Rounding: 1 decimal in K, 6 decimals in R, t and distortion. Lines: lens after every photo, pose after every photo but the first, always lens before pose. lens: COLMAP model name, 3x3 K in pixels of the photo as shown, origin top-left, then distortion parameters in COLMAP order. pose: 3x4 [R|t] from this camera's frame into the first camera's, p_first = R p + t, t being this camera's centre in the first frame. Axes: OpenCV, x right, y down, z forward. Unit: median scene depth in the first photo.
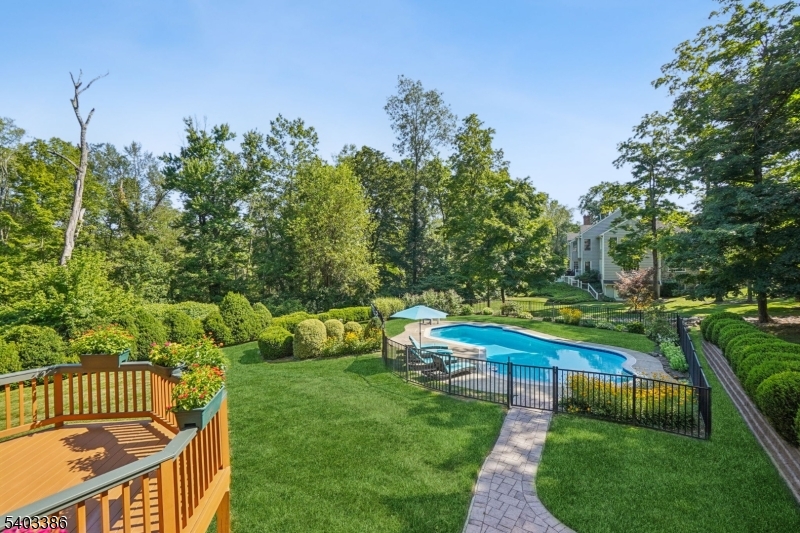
lens RADIAL K [[353.3, 0, 394.7], [0, 353.3, 262.2], [0, 0, 1]] dist [-0.071896, 0.024923]
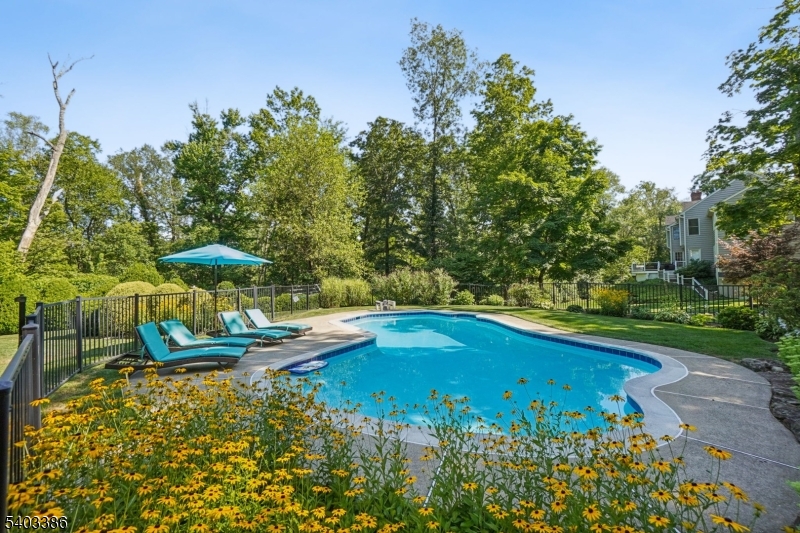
lens RADIAL K [[353.3, 0, 394.7], [0, 353.3, 262.2], [0, 0, 1]] dist [-0.071896, 0.024923]
pose [[0.964591, -0.012847, -0.263438, 0.202792], [0.002815, 0.999258, -0.038423, 0.071225], [0.263736, 0.036321, 0.963911, 0.228607]]
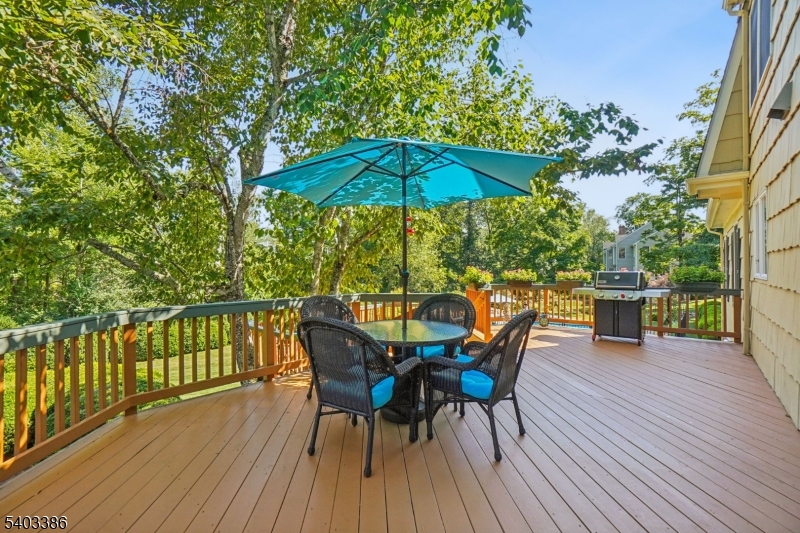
lens RADIAL K [[353.3, 0, 400.0], [0, 353.3, 266.5], [0, 0, 1]] dist [-0.063121, 0.024321]
pose [[0.997272, 0.004277, -0.073689, -0.096220], [-0.004835, 0.999961, -0.007398, 0.006943], [0.073655, 0.007734, 0.997254, -0.213926]]
